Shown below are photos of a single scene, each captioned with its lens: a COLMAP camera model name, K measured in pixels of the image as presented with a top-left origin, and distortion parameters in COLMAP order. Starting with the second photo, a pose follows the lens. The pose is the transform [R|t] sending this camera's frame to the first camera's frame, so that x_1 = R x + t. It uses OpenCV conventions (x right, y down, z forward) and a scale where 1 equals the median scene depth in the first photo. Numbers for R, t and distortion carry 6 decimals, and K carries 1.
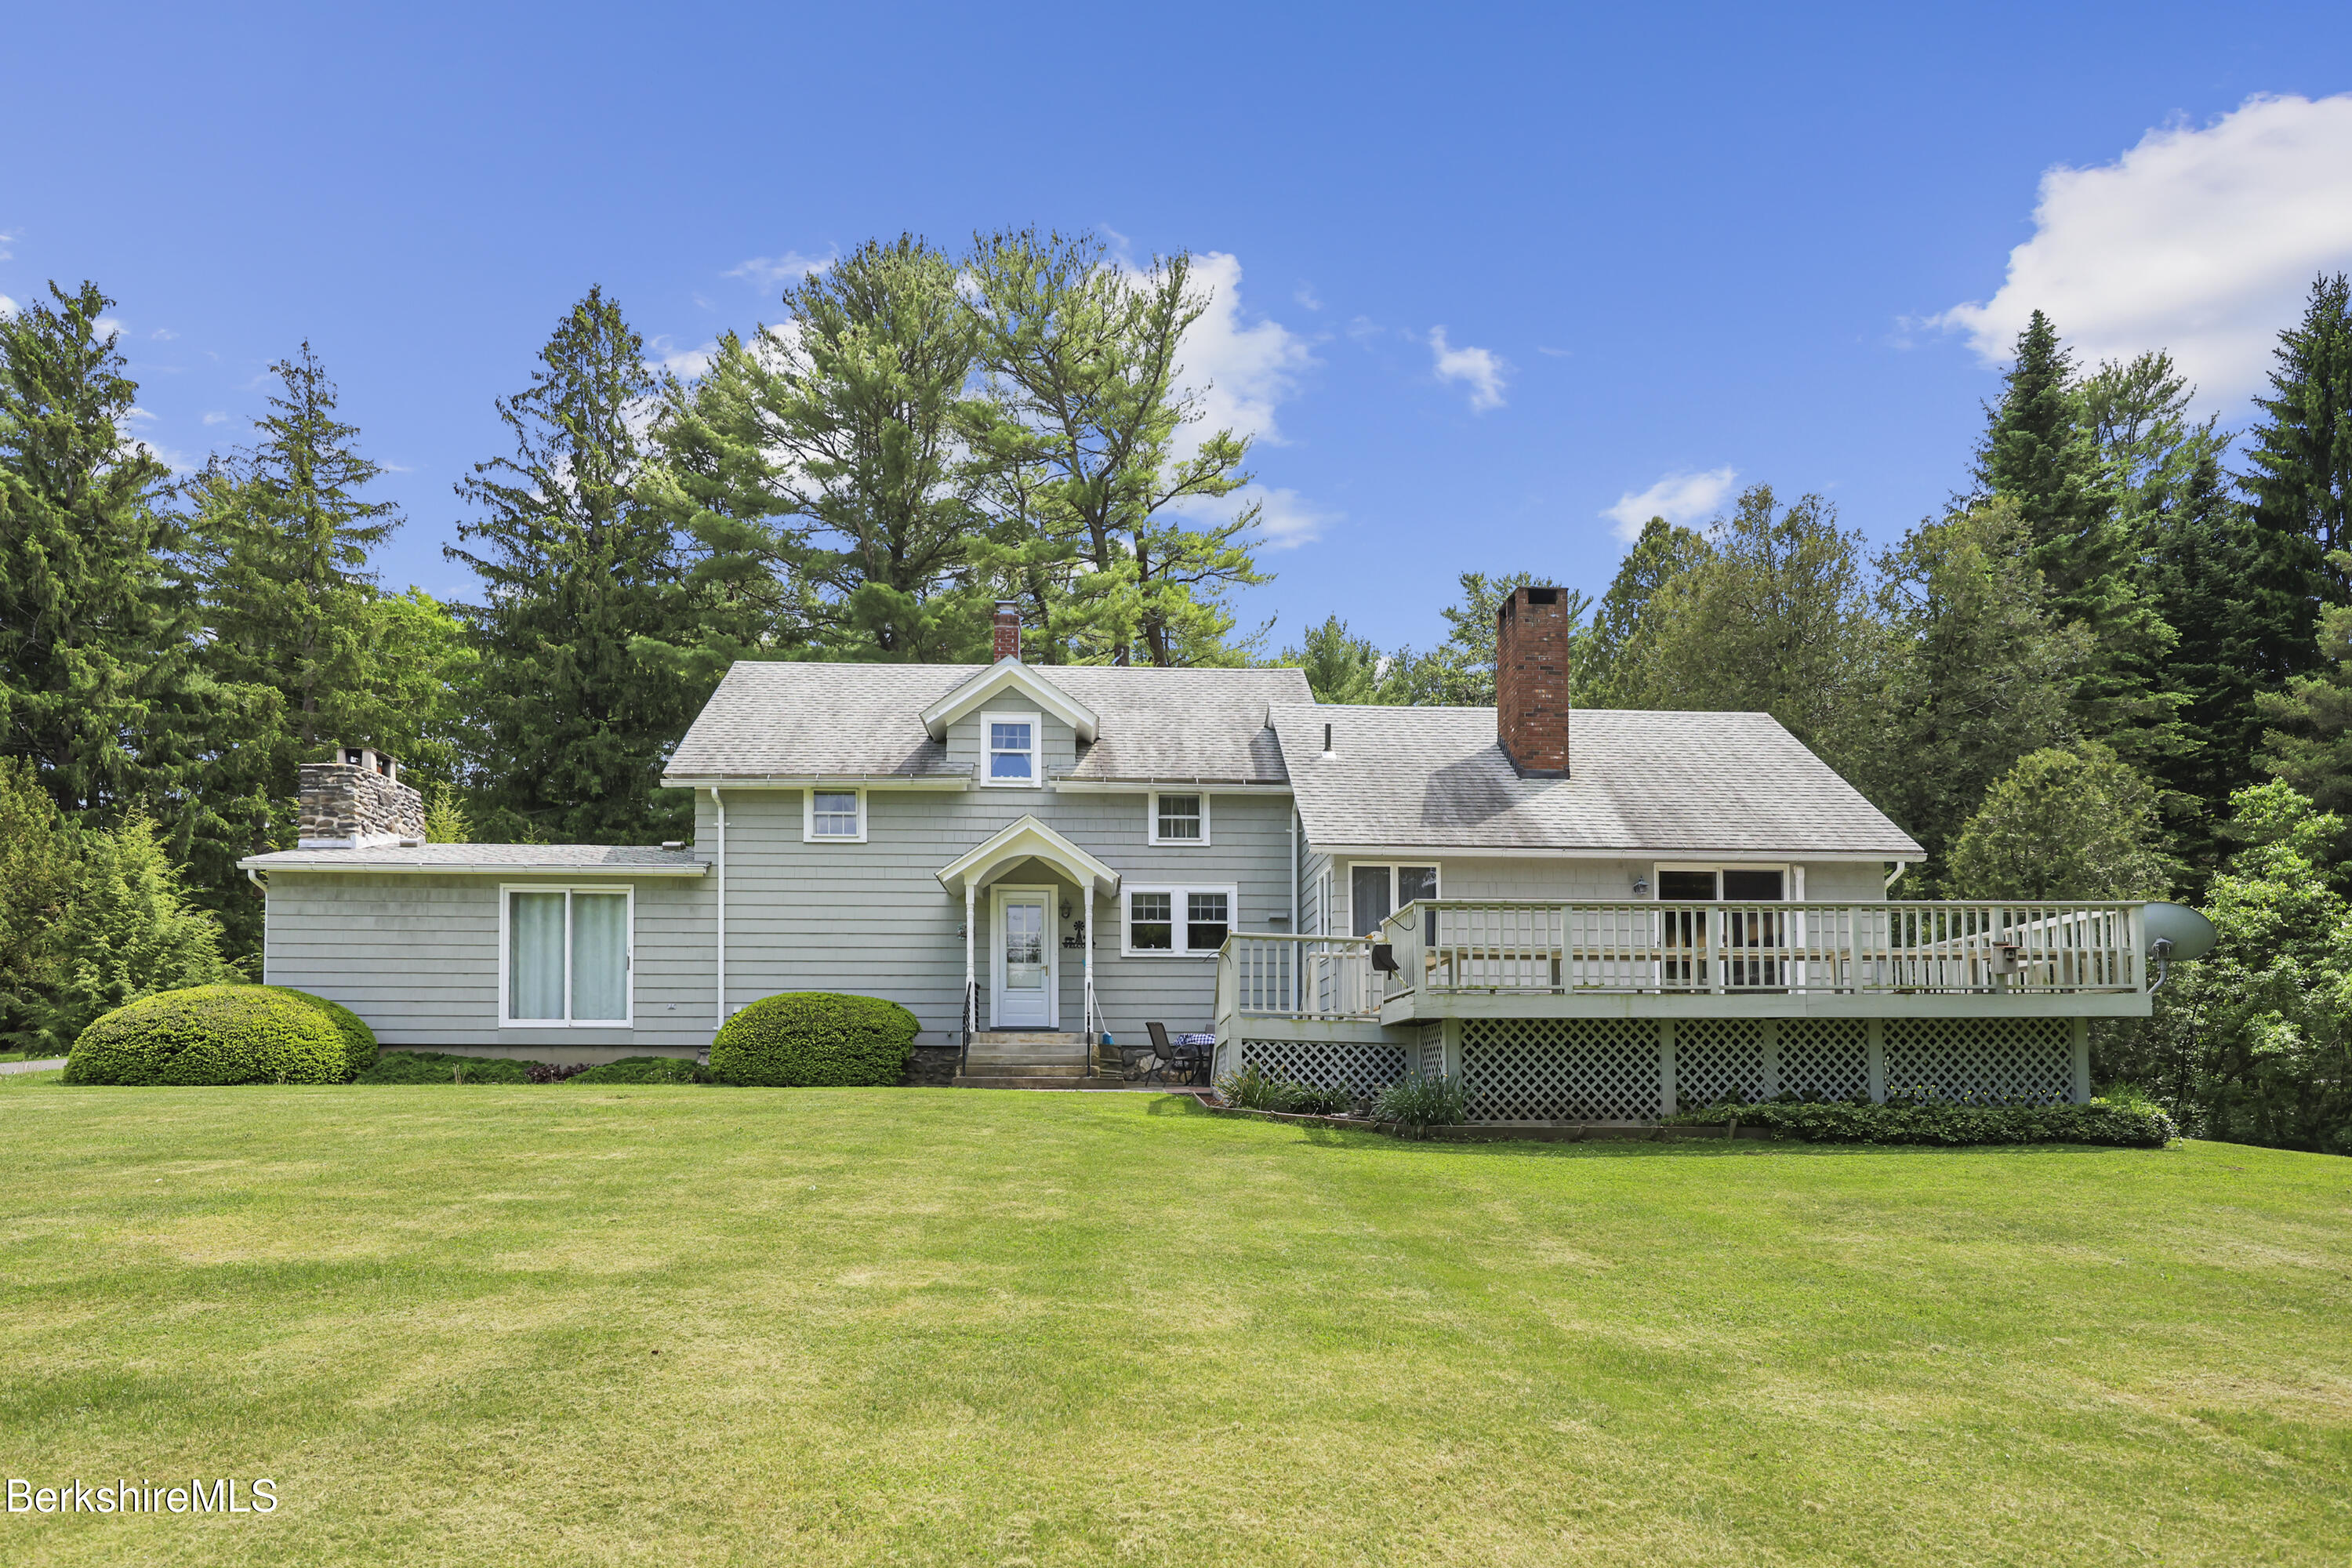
lens RADIAL K [[1480.9, 0, 1139.3], [0, 1480.9, 1063.4], [0, 0, 1]] dist [0.003123, 0.001570]
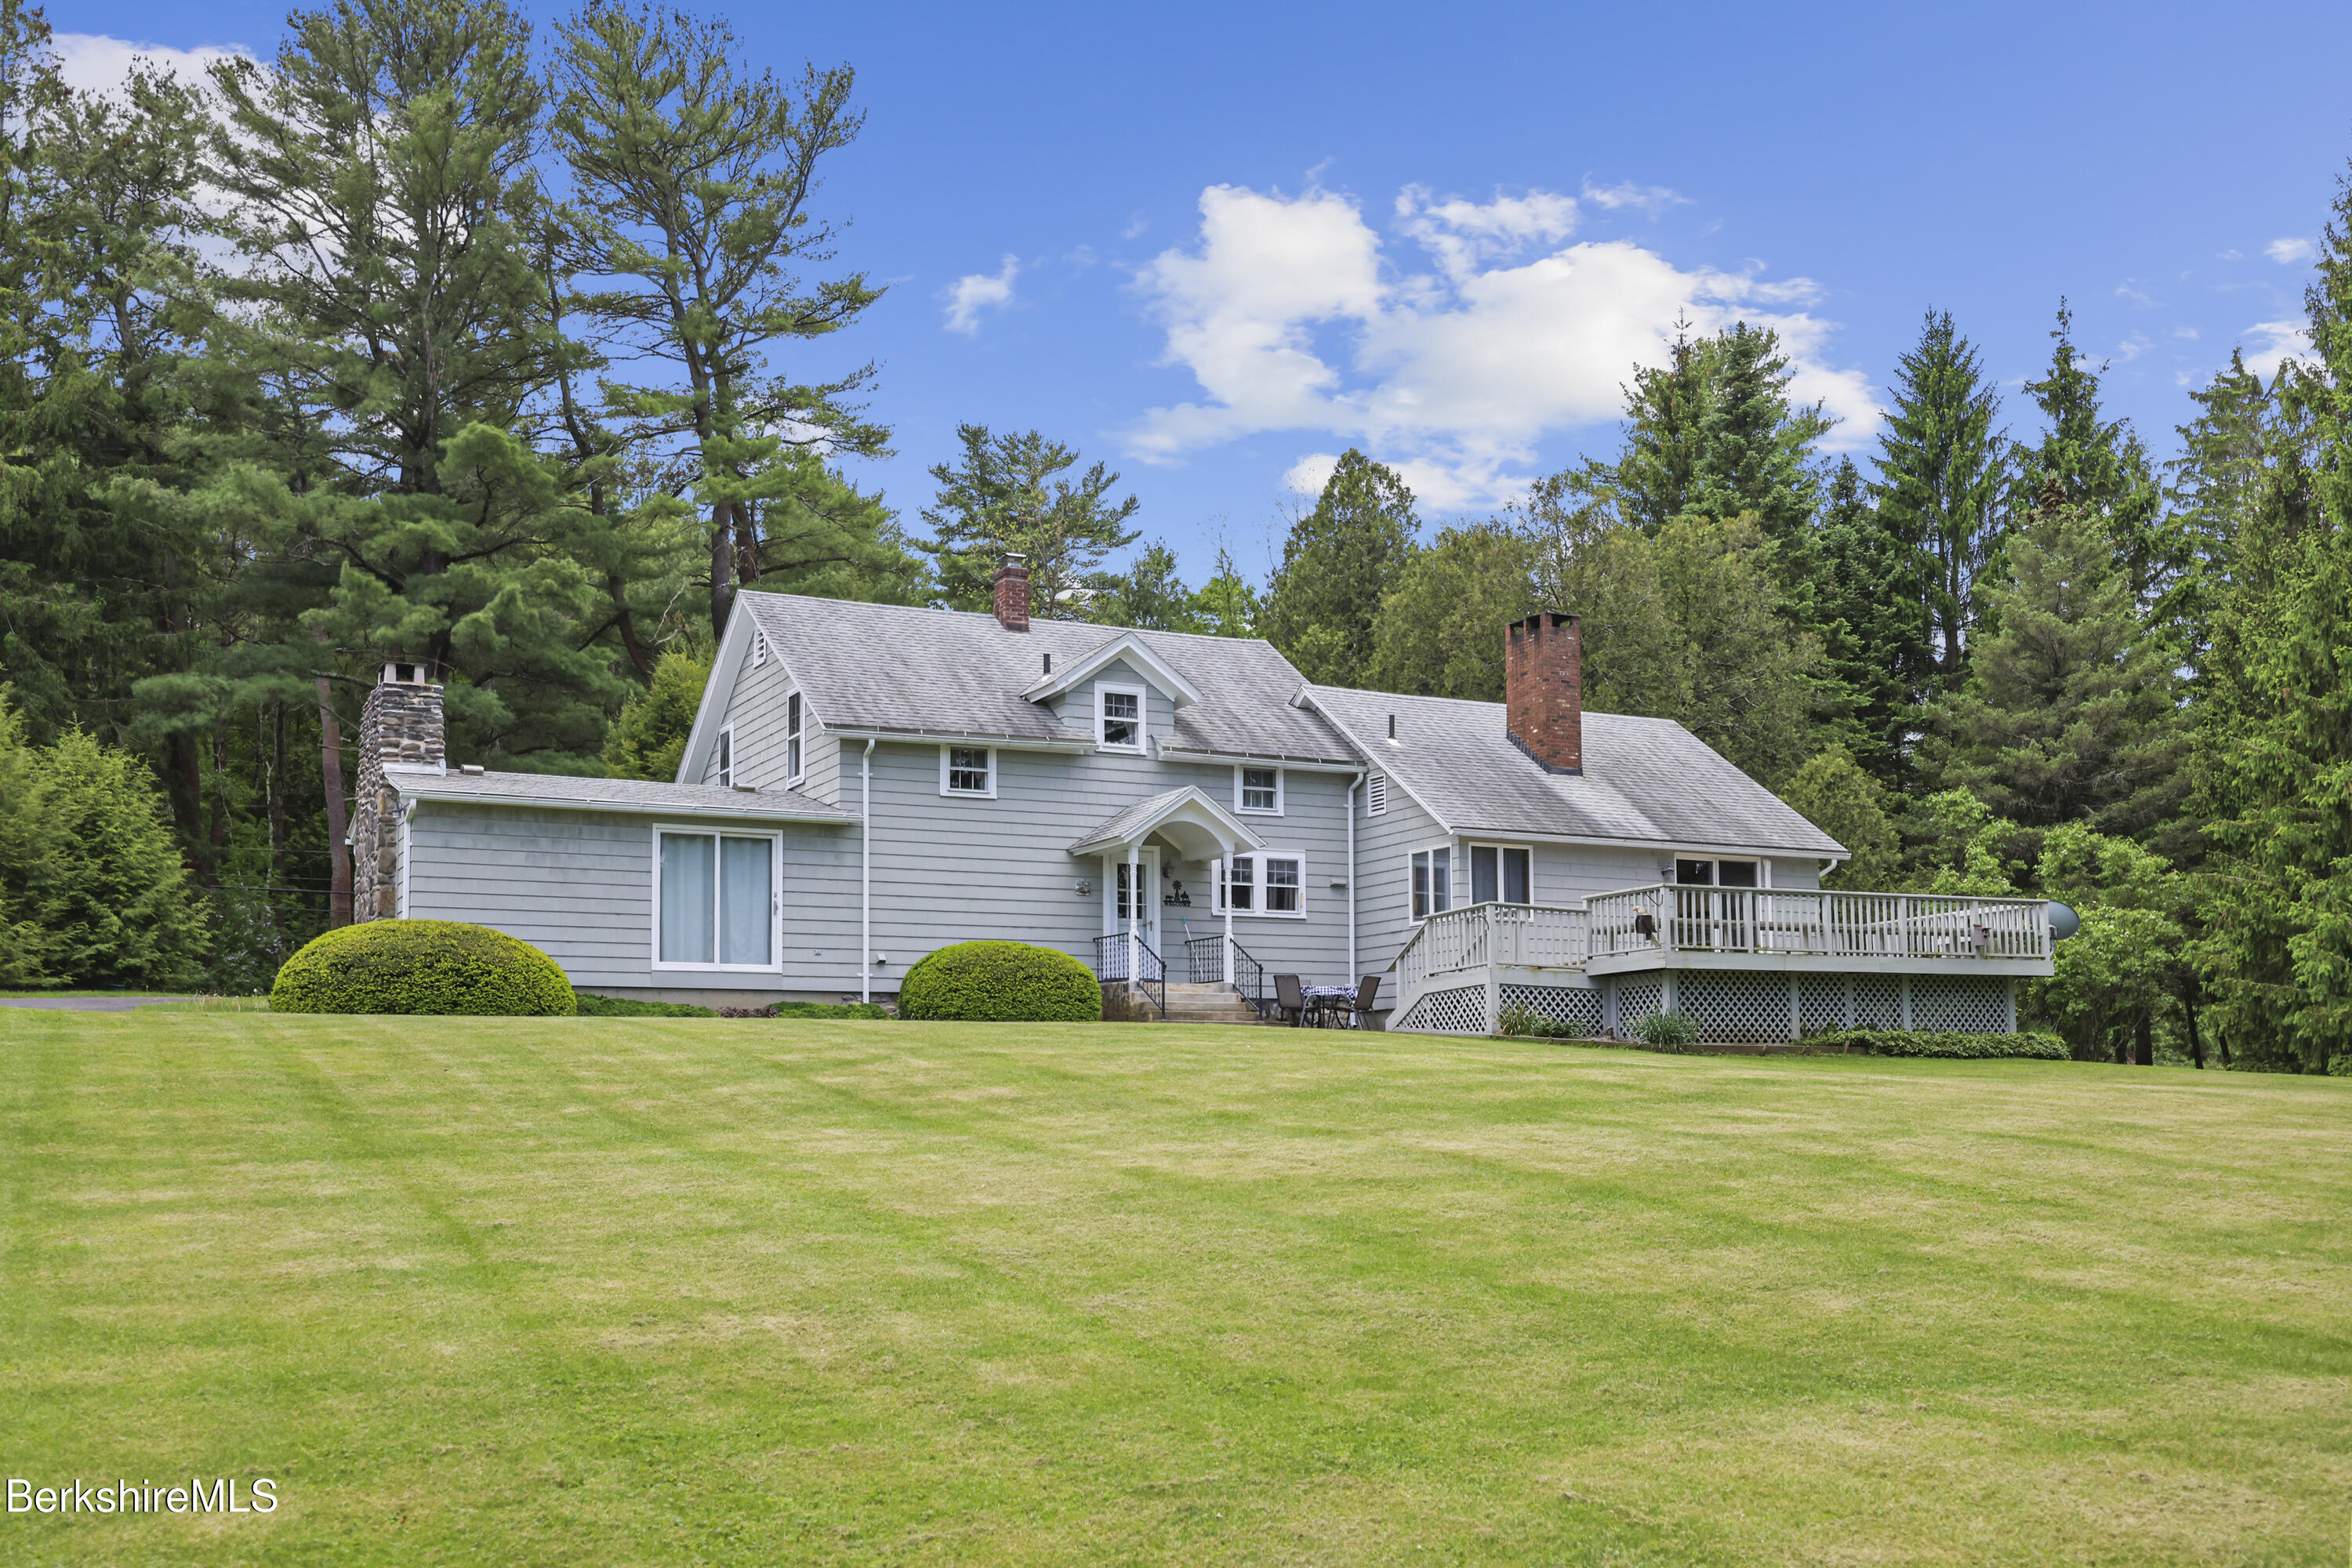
lens RADIAL K [[2232.8, 0, 1174.6], [0, 2232.8, 994.1], [0, 0, 1]] dist [-0.004356, 0.035642]
pose [[0.915518, 0.013126, 0.402062, -0.691823], [0.001833, 0.999321, -0.036800, 0.045300], [-0.402272, 0.034428, 0.914872, -0.474225]]
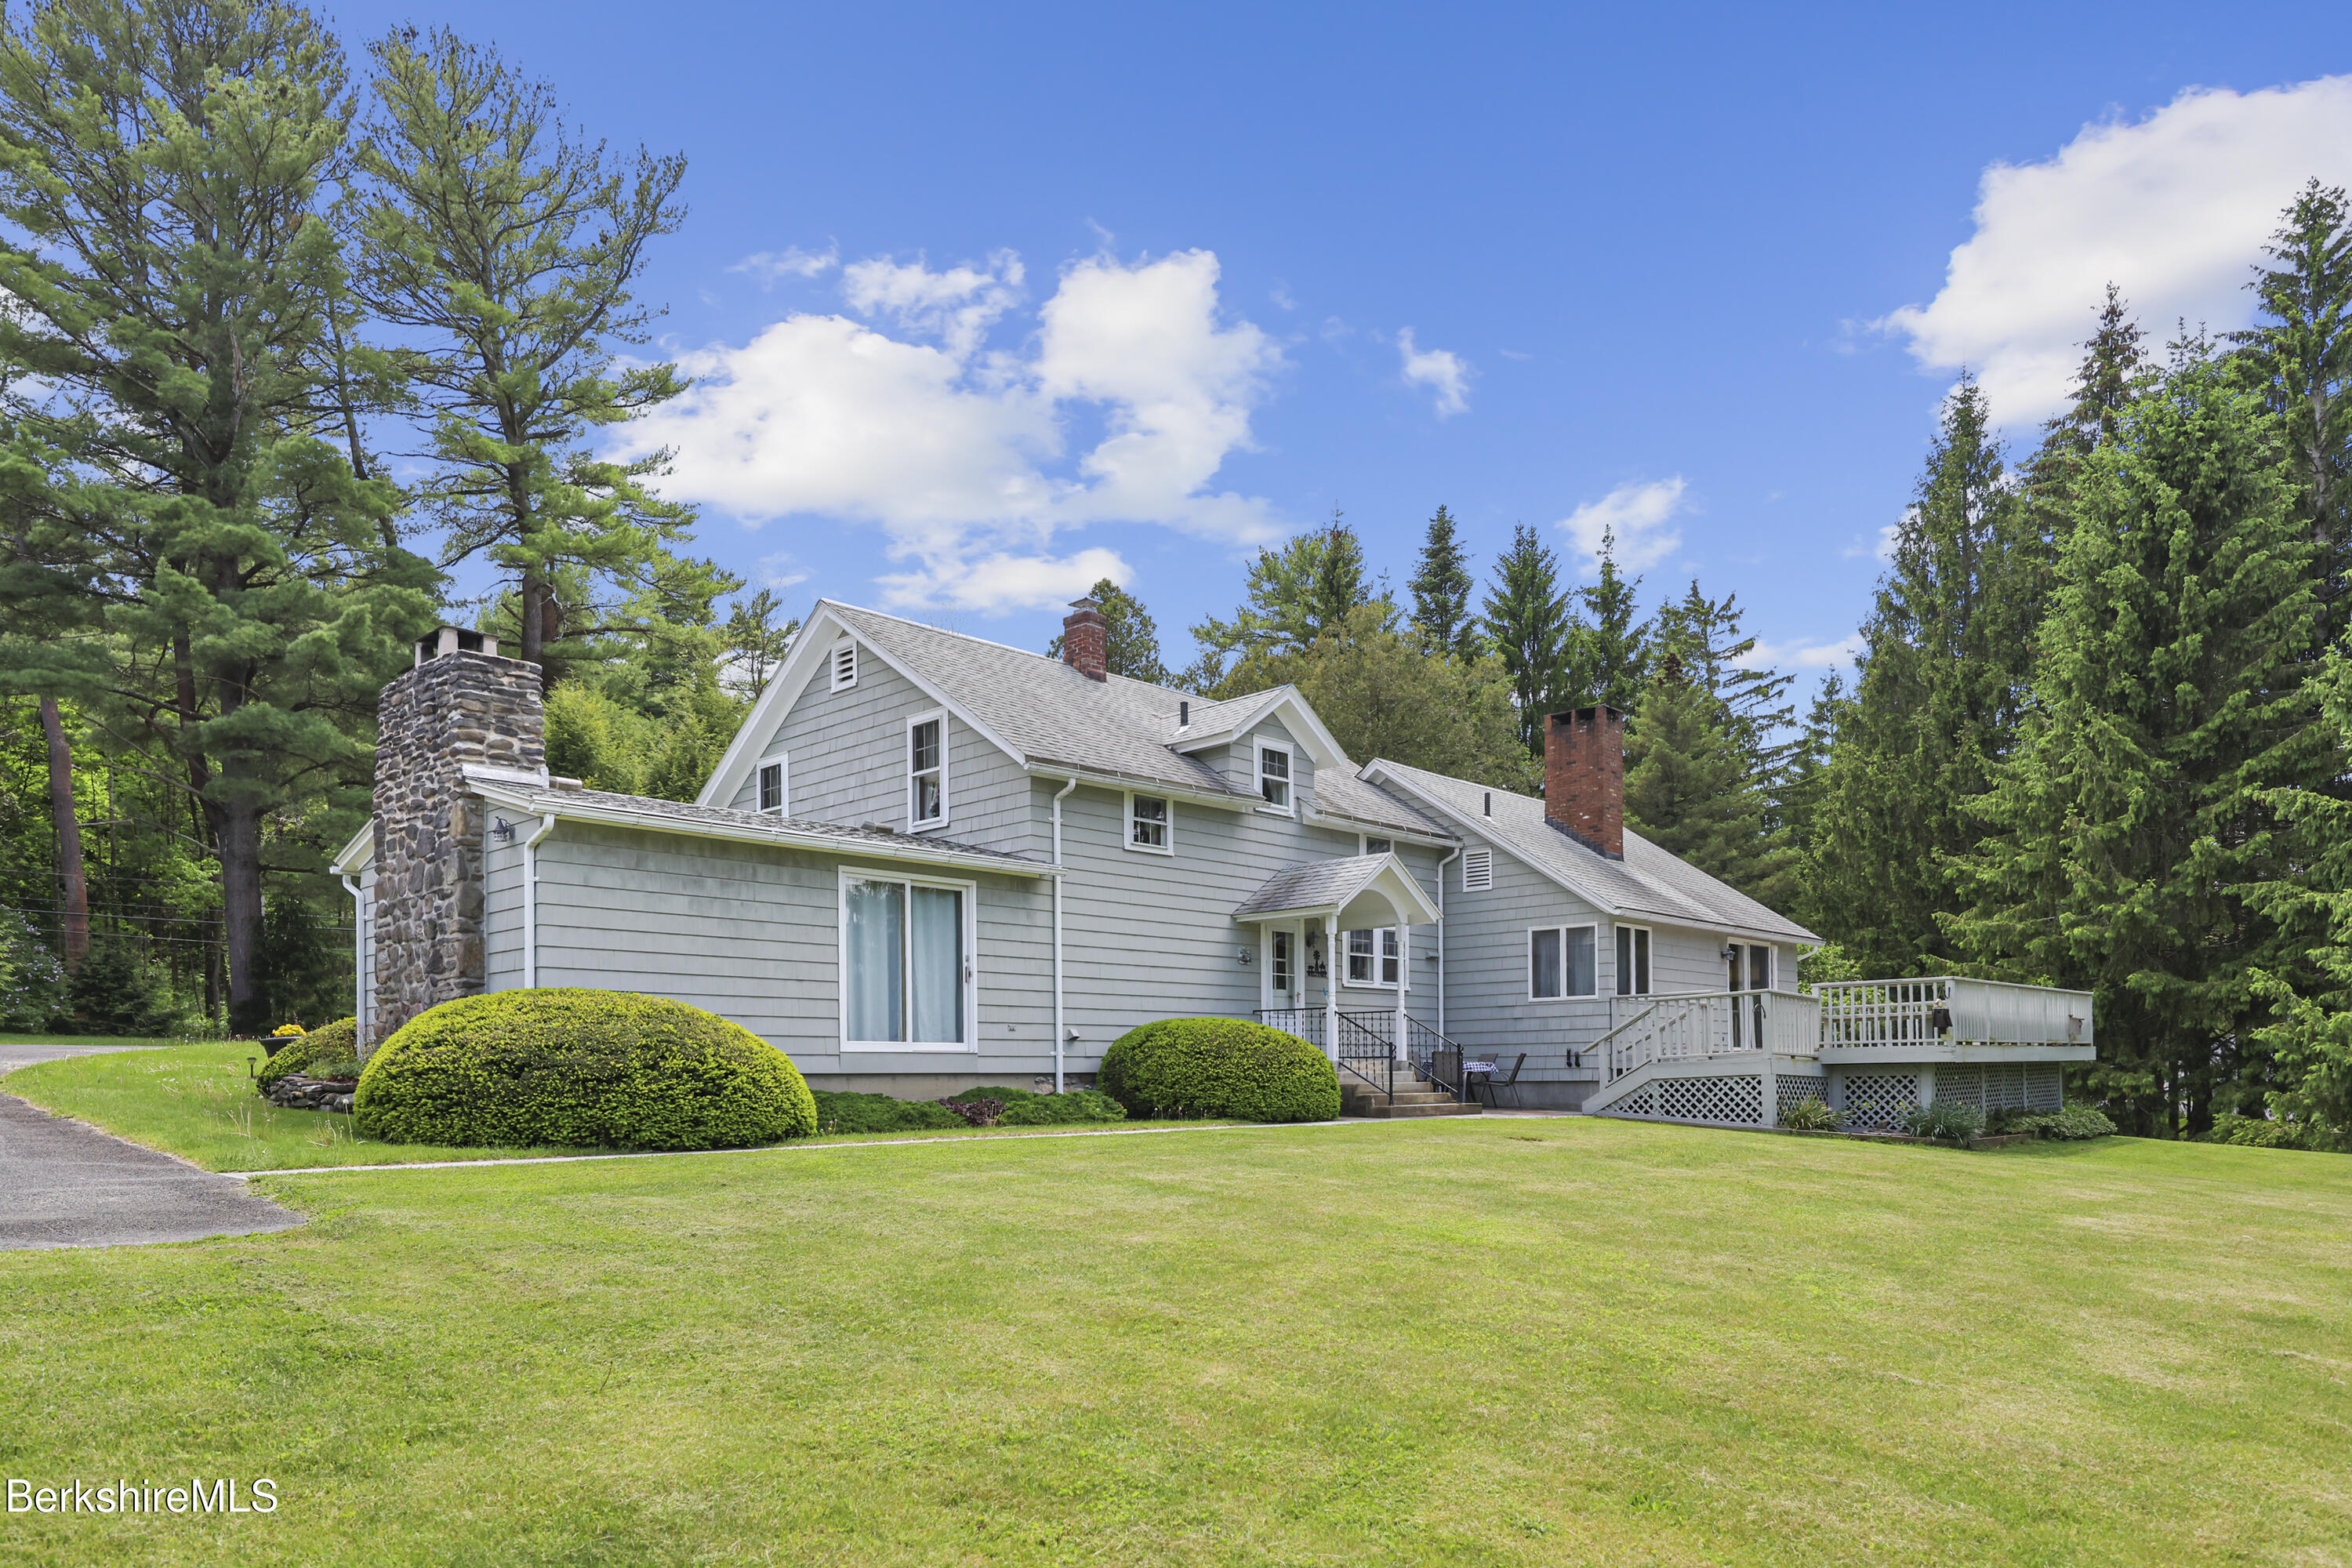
lens RADIAL K [[1485.6, 0, 1233.9], [0, 1485.6, 1061.6], [0, 0, 1]] dist [0.016451, -0.001598]
pose [[0.725290, 0.000097, 0.688444, -0.798276], [-0.001669, 0.999997, 0.001617, -0.020233], [-0.688442, -0.002322, 0.725288, 0.287431]]
